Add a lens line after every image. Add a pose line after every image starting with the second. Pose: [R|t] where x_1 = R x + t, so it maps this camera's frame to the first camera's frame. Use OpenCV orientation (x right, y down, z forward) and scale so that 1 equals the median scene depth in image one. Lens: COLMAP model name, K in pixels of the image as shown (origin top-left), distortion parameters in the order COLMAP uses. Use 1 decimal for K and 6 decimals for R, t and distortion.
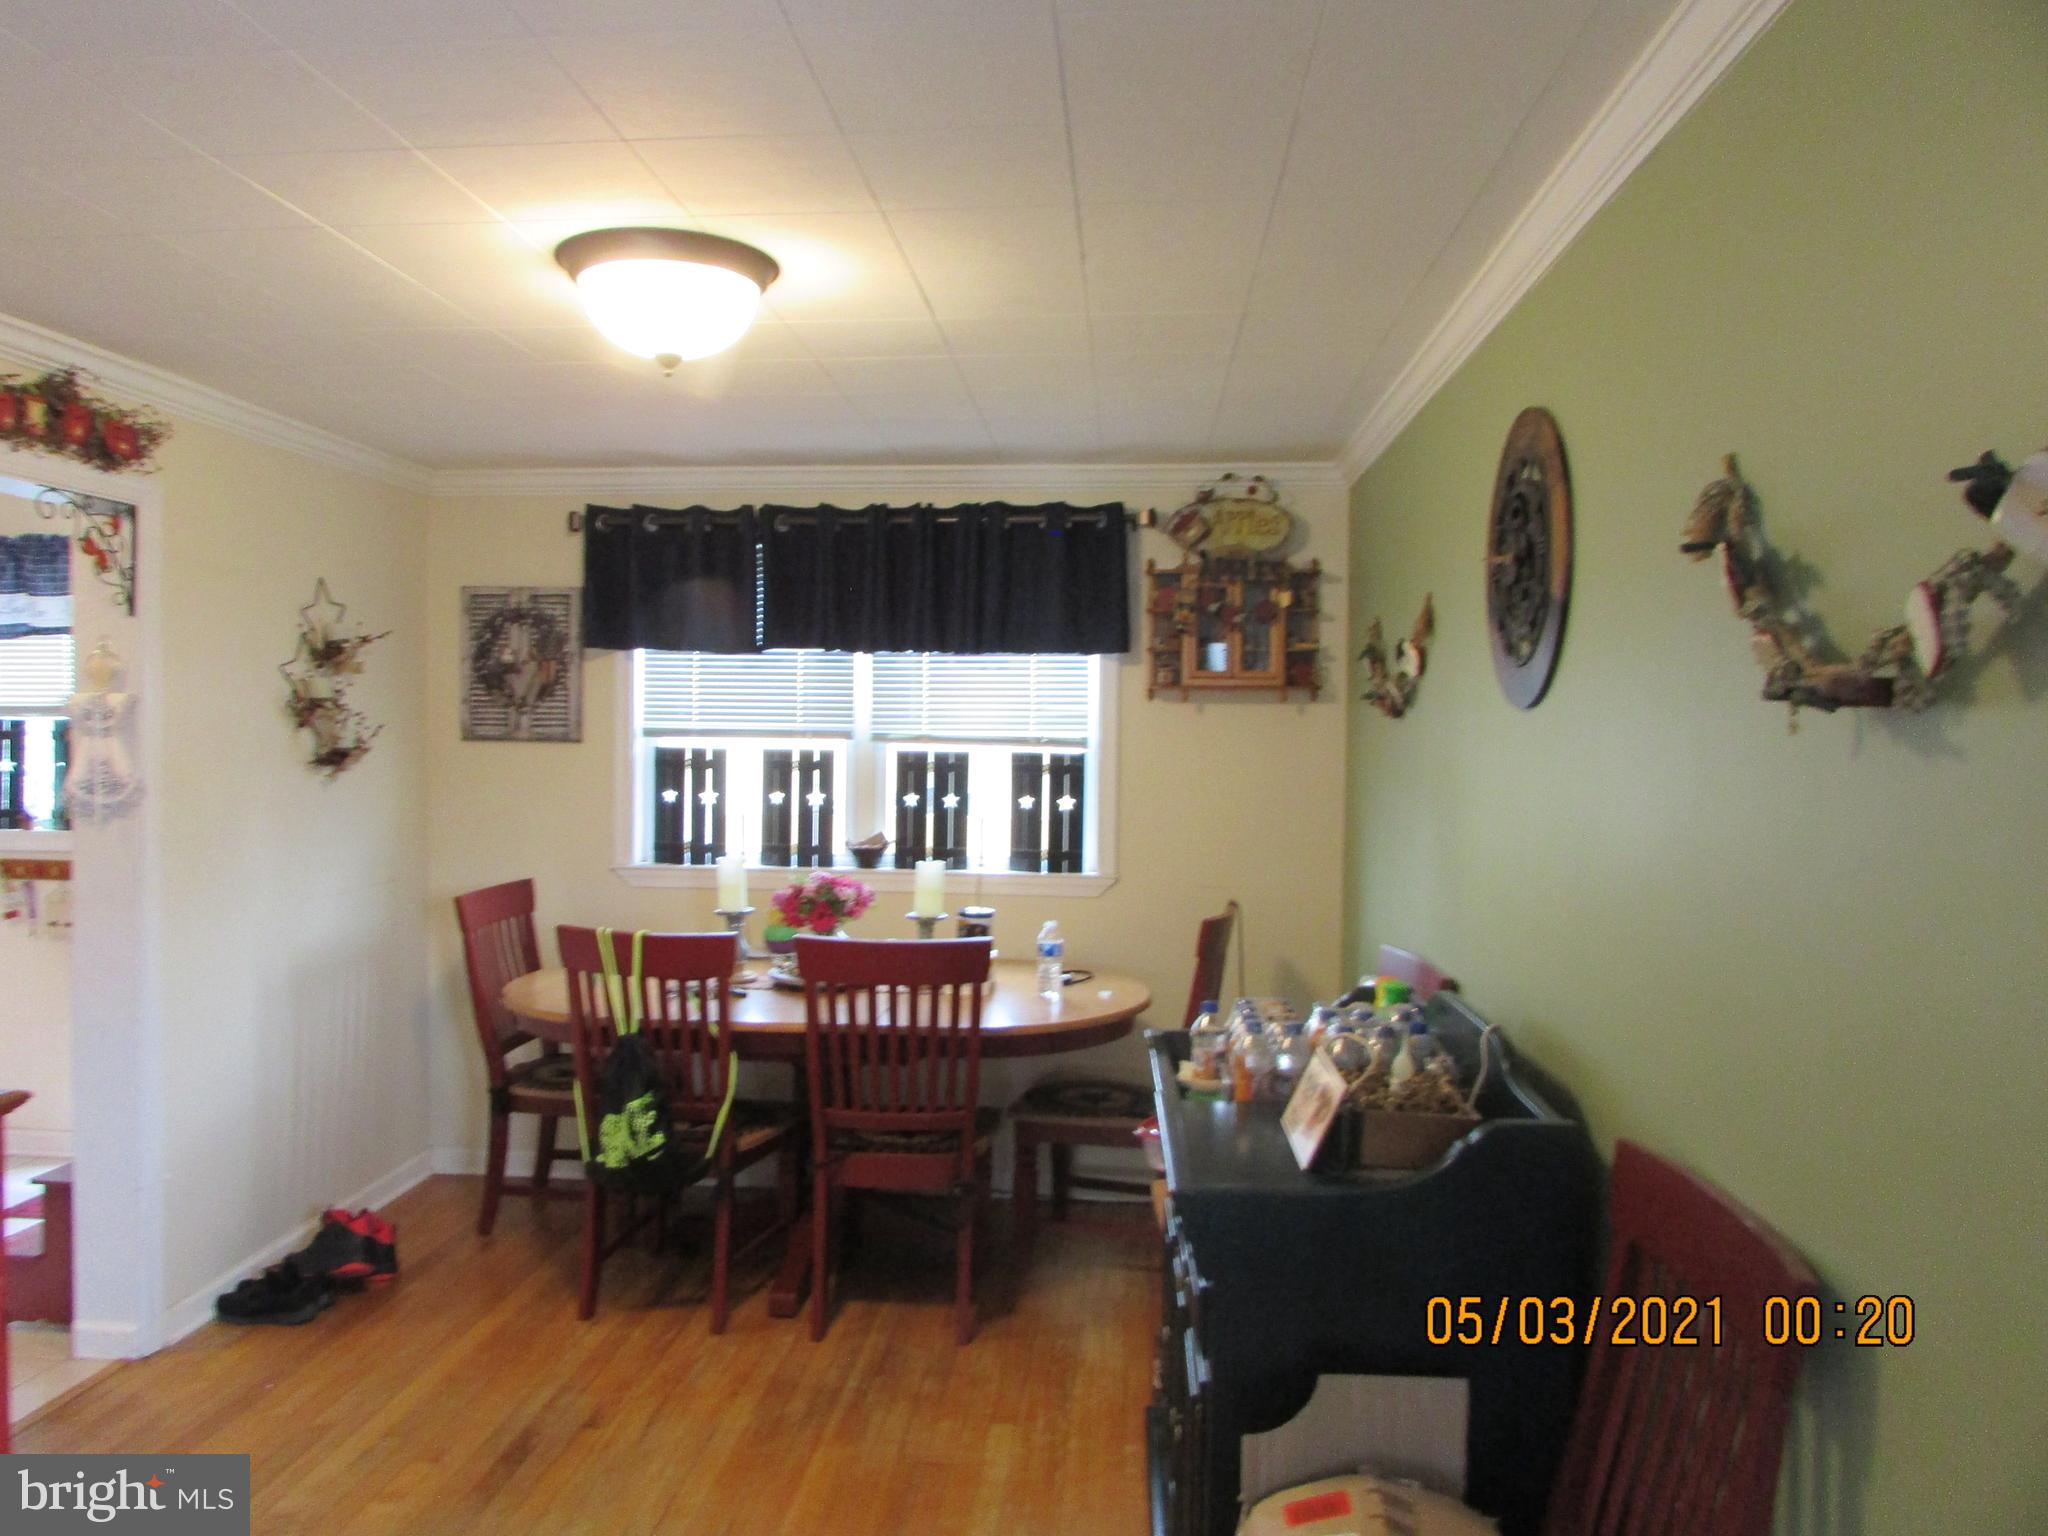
lens RADIAL K [[1441.8, 0, 1063.5], [0, 1441.8, 769.2], [0, 0, 1]] dist [-0.026788, 0.001043]
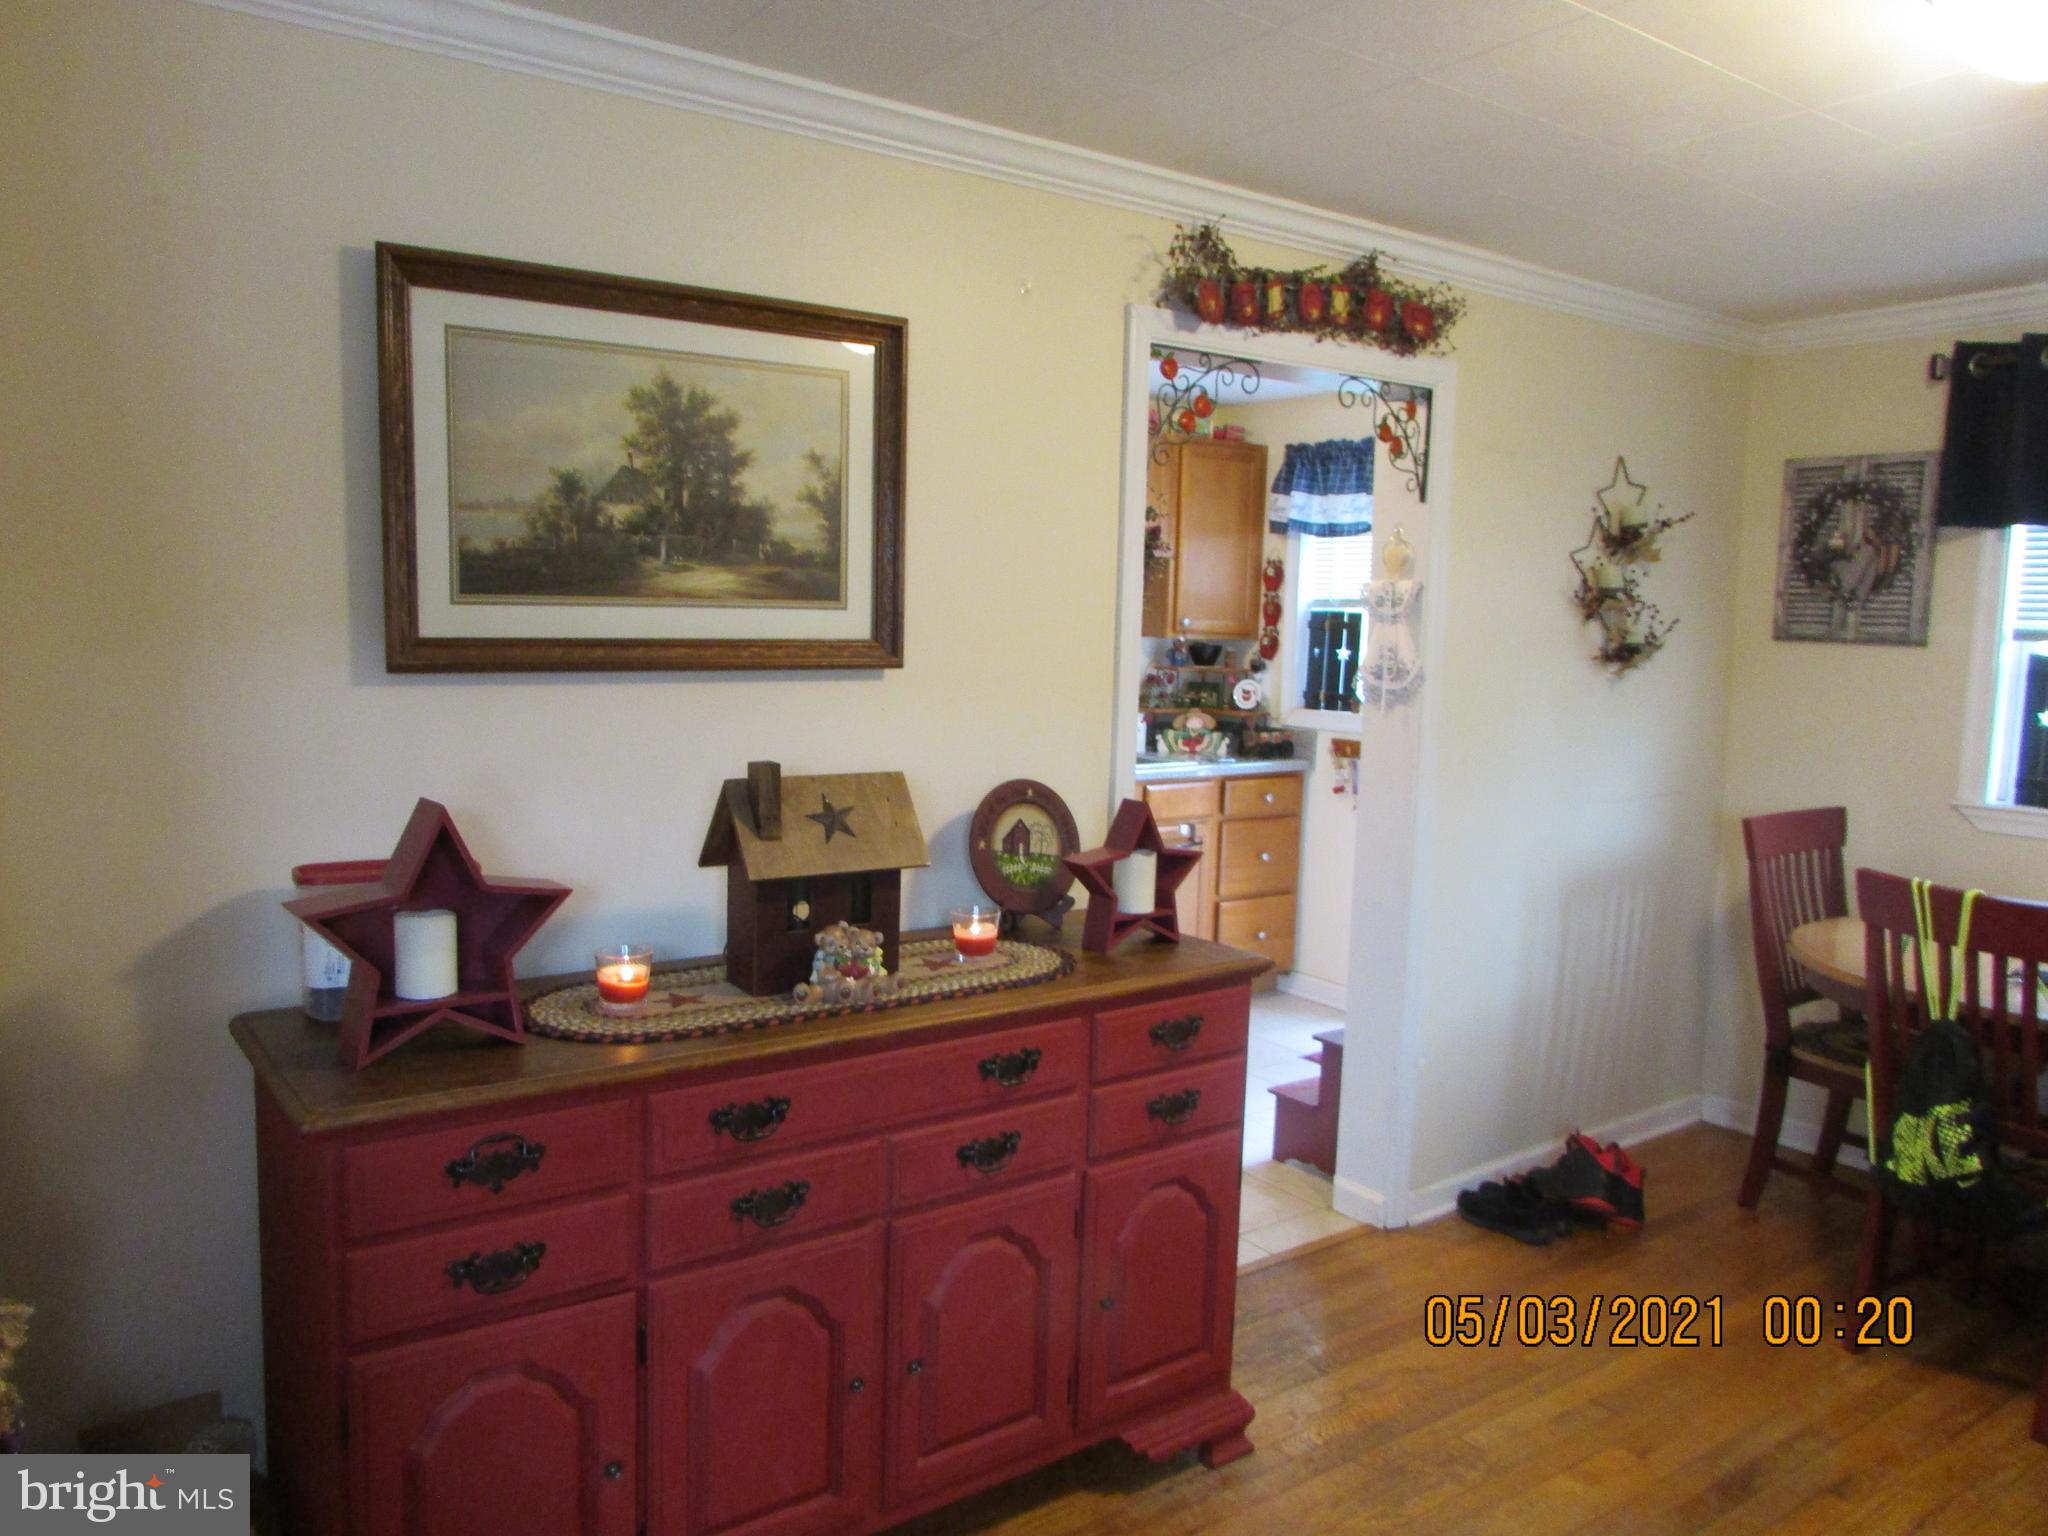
lens RADIAL K [[1440.5, 0, 1068.3], [0, 1440.5, 767.0], [0, 0, 1]] dist [-0.036772, 0.035442]
pose [[0.628996, 0.085553, -0.772686, -0.015874], [-0.039982, 0.996171, 0.077751, 0.007394], [0.776379, -0.018011, 0.630008, 0.147213]]
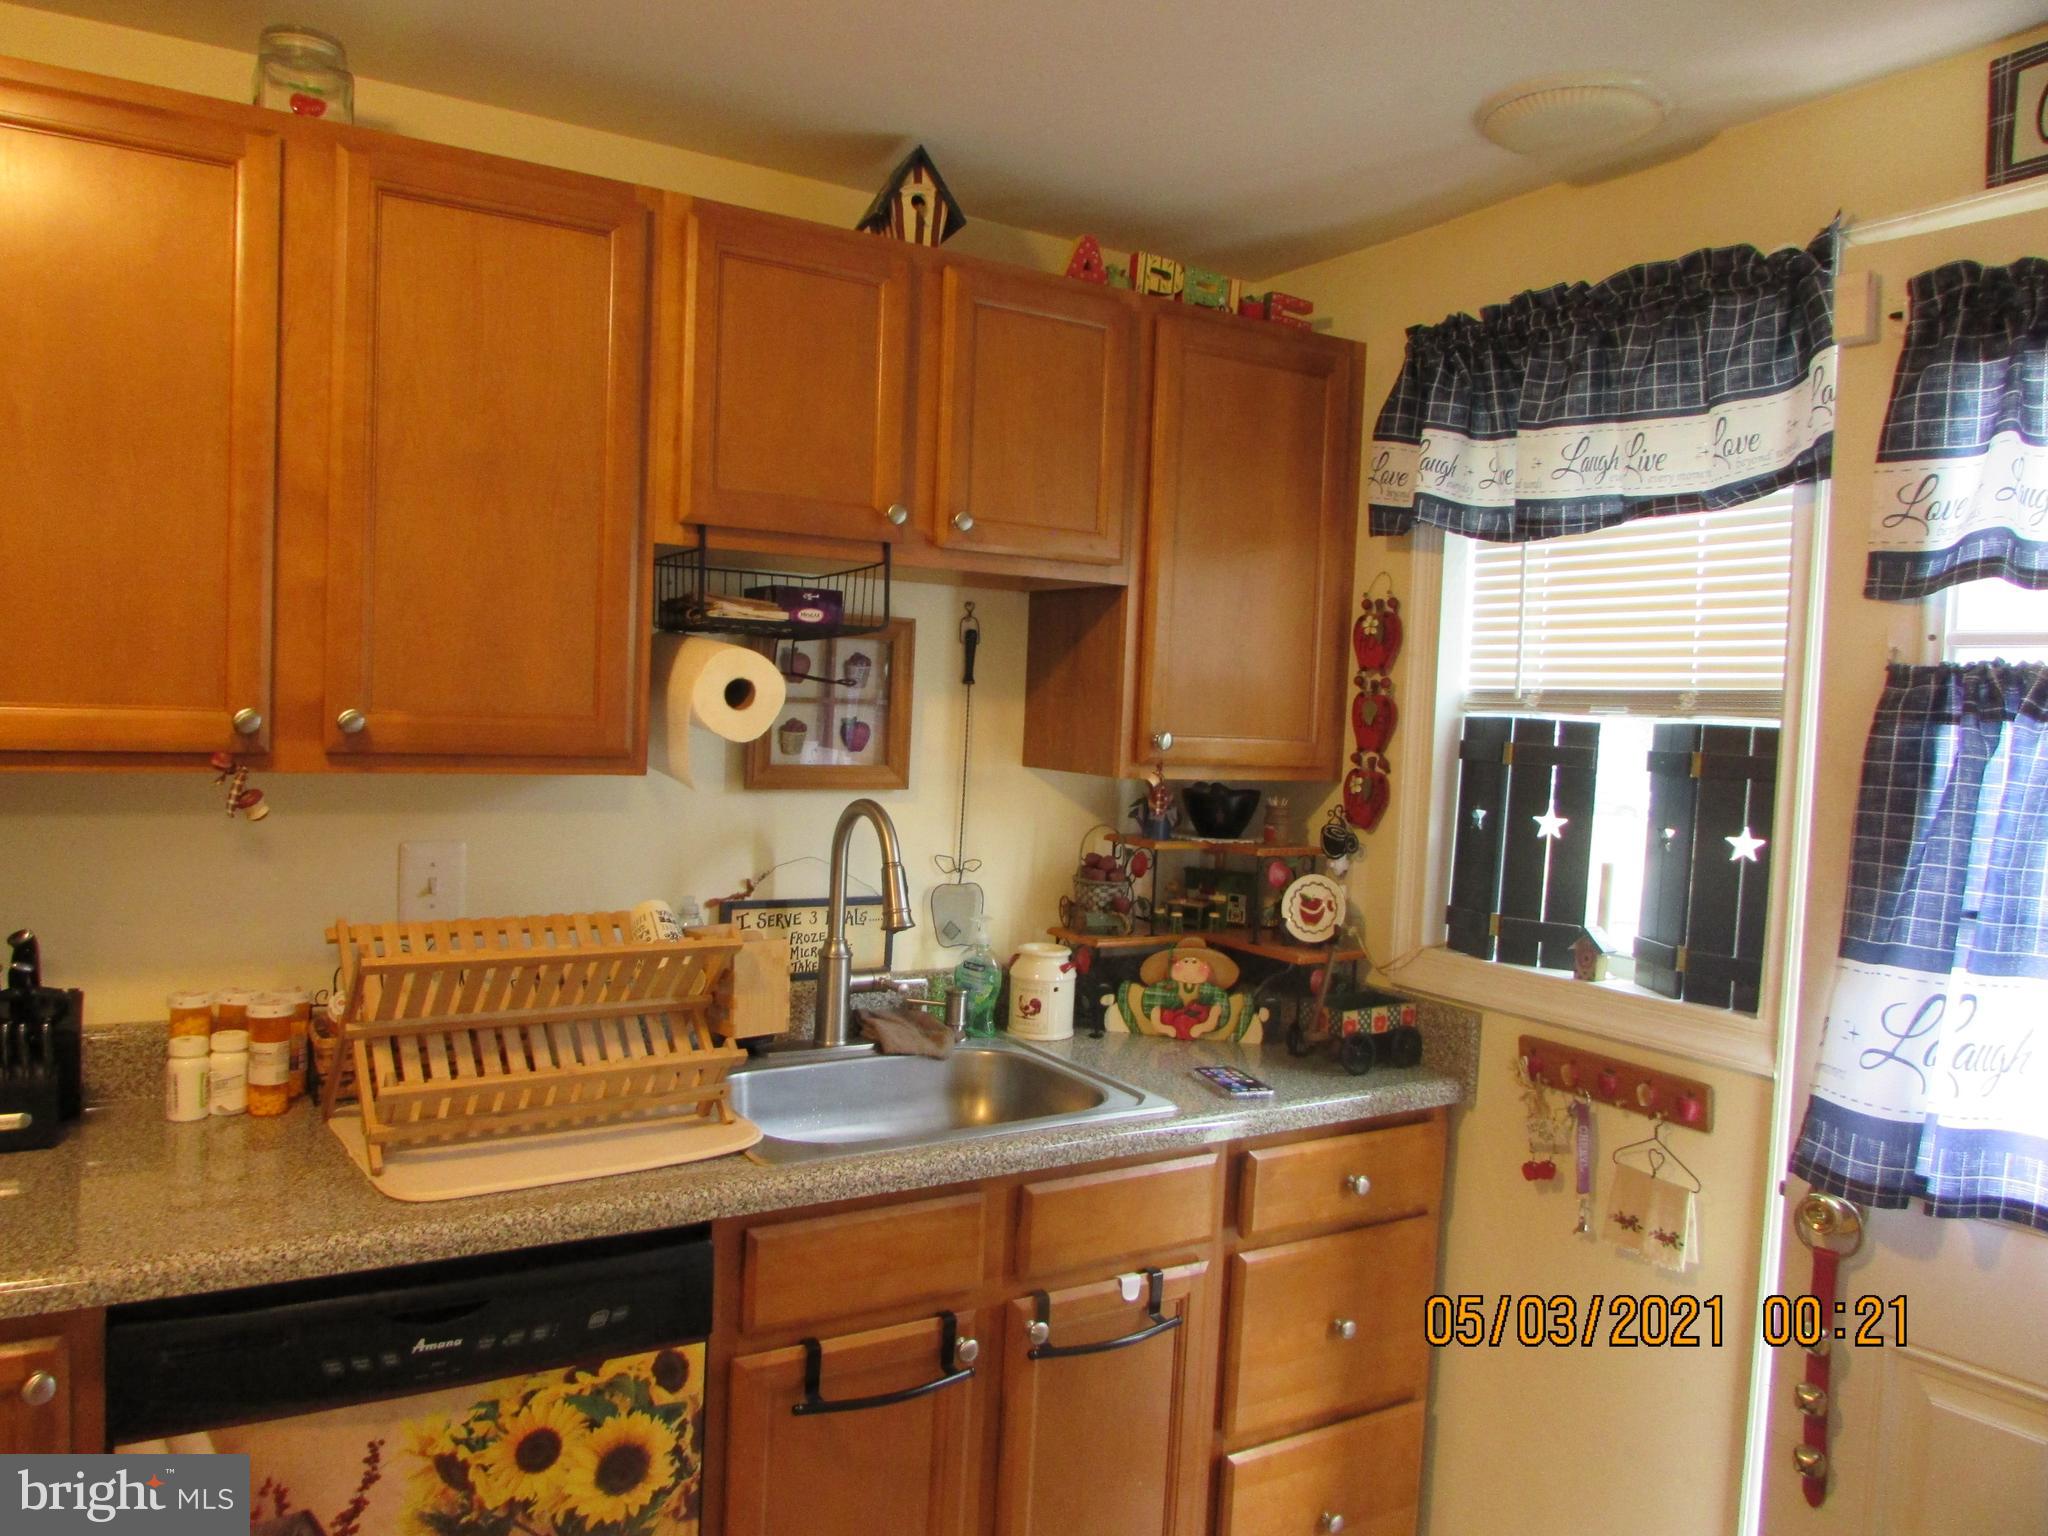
lens RADIAL K [[1463.3, 0, 1058.7], [0, 1463.3, 770.0], [0, 0, 1]] dist [-0.018227, -0.002571]
pose [[0.568256, 0.046259, -0.821551, -0.500060], [-0.056794, 0.998242, 0.016925, -0.020231], [0.820890, 0.037041, 0.569884, 0.668586]]
